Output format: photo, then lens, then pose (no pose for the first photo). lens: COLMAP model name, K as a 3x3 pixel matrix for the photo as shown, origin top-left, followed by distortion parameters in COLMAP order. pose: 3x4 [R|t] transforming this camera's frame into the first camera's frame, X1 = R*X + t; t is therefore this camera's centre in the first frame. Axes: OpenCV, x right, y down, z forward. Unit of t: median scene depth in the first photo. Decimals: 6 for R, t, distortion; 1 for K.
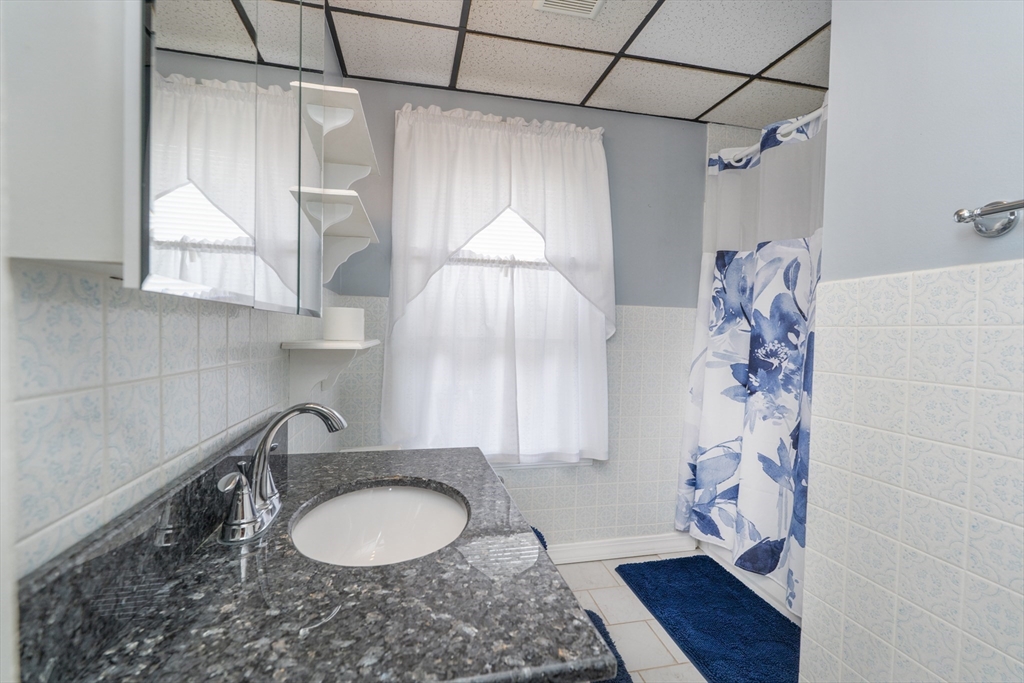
lens RADIAL K [[447.6, 0, 513.0], [0, 447.6, 342.0], [0, 0, 1]] dist [-0.010233, 0.001569]
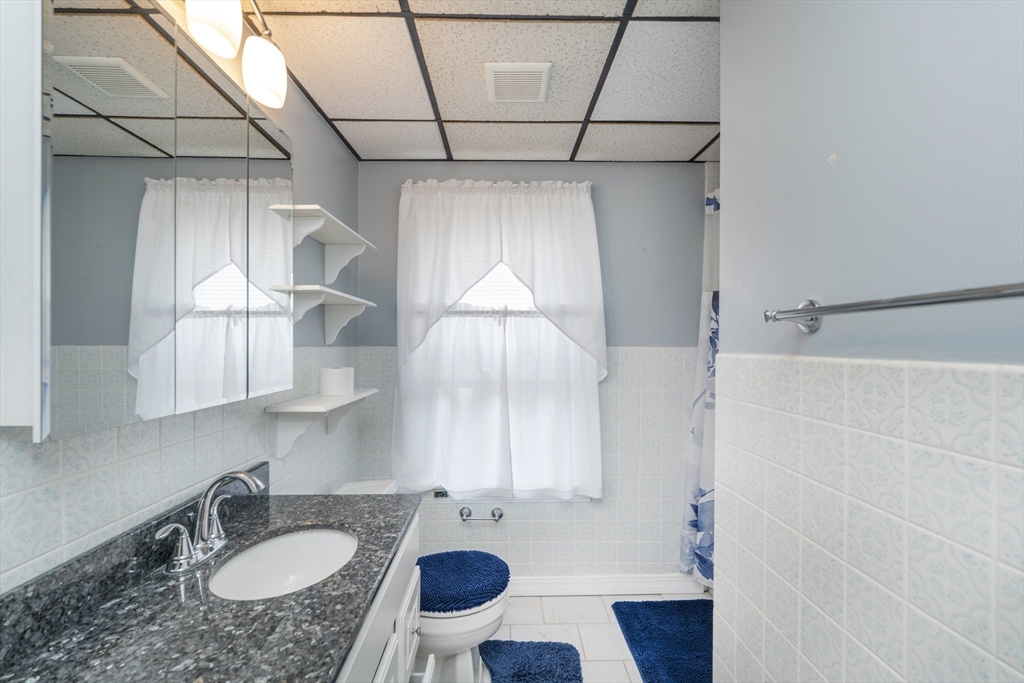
lens RADIAL K [[447.6, 0, 512.9], [0, 447.6, 342.8], [0, 0, 1]] dist [-0.010233, 0.001569]
pose [[0.980935, -0.017837, -0.193517, 0.233783], [0.012988, 0.999570, -0.026300, -0.076089], [0.193903, 0.023285, 0.980744, -0.067494]]
